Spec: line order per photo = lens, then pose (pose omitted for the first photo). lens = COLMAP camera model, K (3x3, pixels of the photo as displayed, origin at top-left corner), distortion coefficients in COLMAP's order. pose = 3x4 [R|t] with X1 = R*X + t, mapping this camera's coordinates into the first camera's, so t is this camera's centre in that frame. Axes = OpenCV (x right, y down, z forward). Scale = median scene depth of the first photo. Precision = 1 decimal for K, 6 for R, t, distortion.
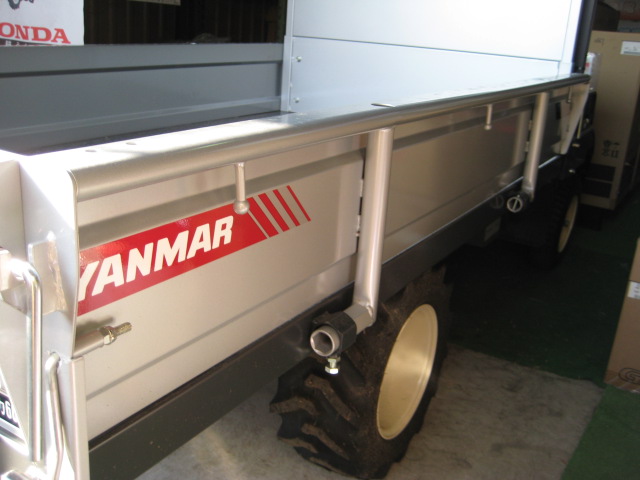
lens RADIAL K [[678.0, 0, 318.4], [0, 678.0, 240.5], [0, 0, 1]] dist [-0.094976, 0.045441]
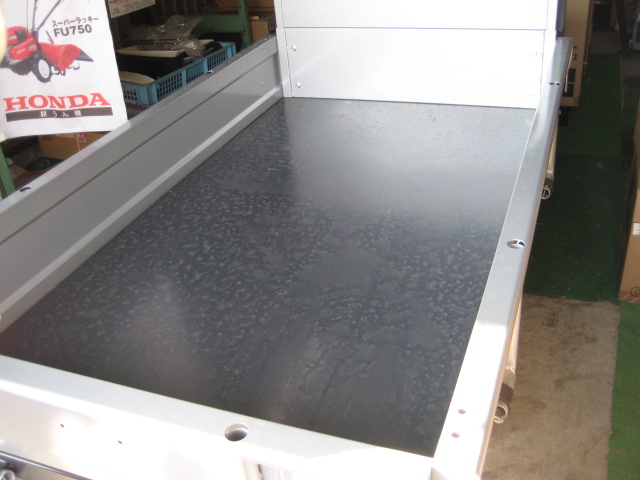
lens RADIAL K [[678.0, 0, 318.4], [0, 678.0, 240.5], [0, 0, 1]] dist [-0.094976, 0.045441]
pose [[0.974114, -0.215334, 0.068795, -0.178921], [0.197231, 0.958293, 0.206821, -0.262330], [-0.110461, -0.187899, 0.975957, -0.130381]]
